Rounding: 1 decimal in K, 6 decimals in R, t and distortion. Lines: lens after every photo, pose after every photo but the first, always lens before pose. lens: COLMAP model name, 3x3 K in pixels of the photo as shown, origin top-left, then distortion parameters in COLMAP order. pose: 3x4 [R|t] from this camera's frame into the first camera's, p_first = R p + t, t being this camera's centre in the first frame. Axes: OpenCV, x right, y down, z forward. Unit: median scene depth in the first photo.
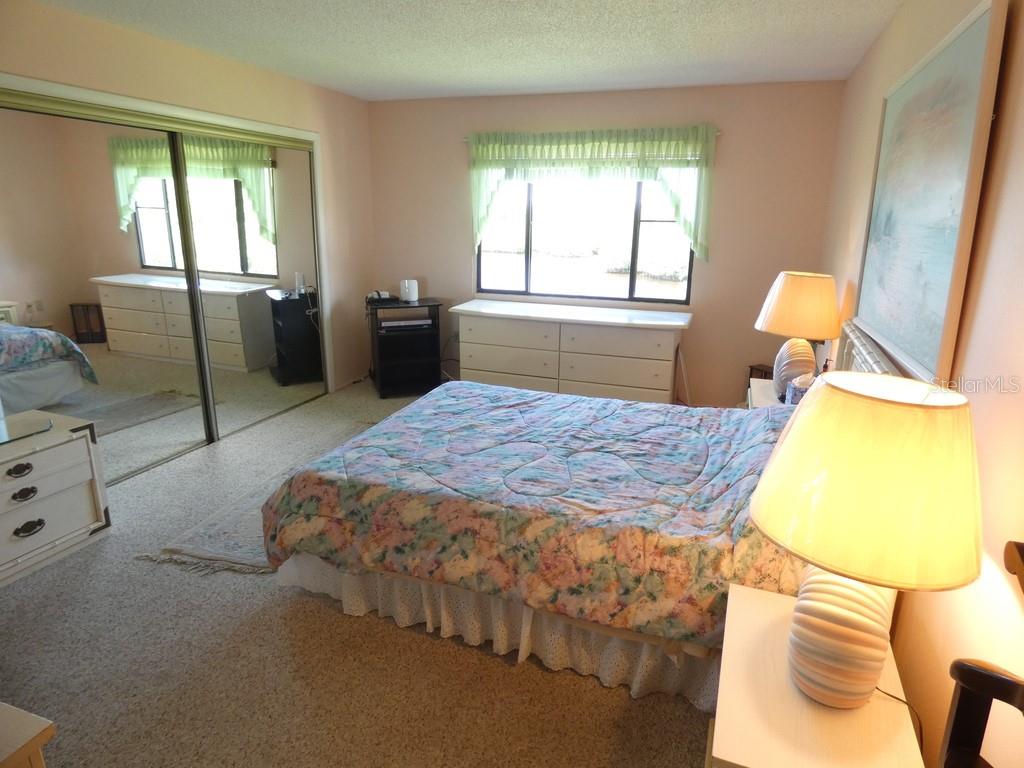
lens RADIAL K [[609.7, 0, 519.0], [0, 609.7, 380.2], [0, 0, 1]] dist [-0.015922, 0.005002]
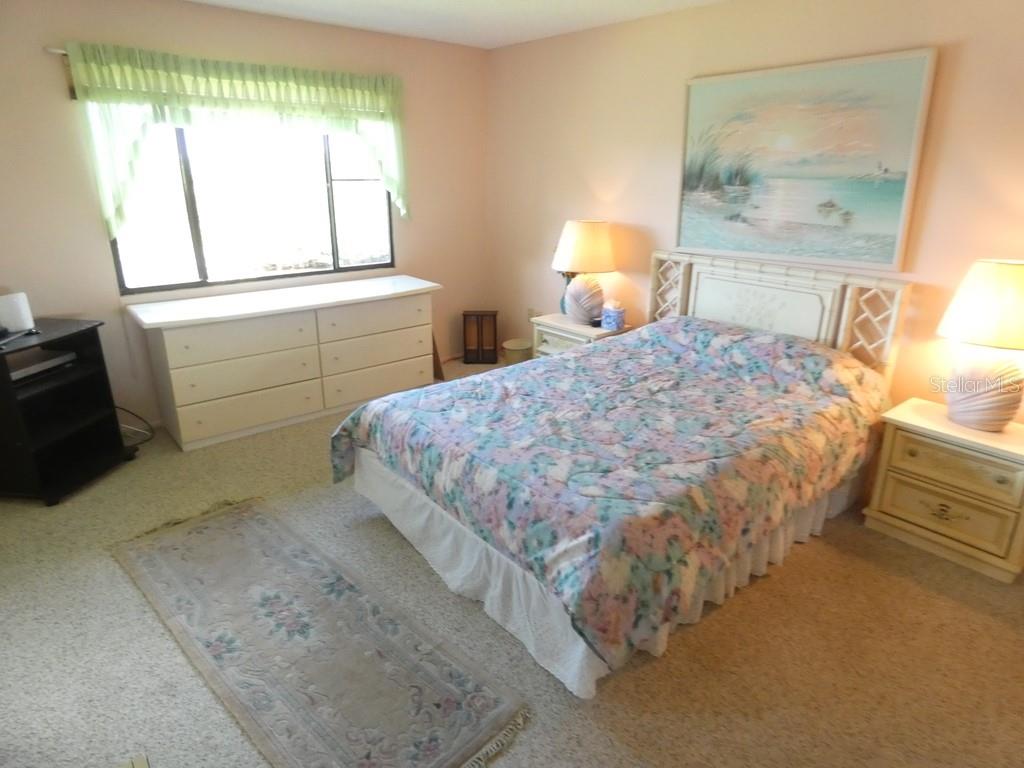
lens RADIAL K [[609.7, 0, 518.7], [0, 609.7, 381.0], [0, 0, 1]] dist [-0.015922, 0.005002]
pose [[0.476275, -0.293459, 0.828881, -0.710496], [0.232438, 0.951150, 0.203189, -0.147755], [-0.848018, 0.095890, 0.521220, 0.501273]]
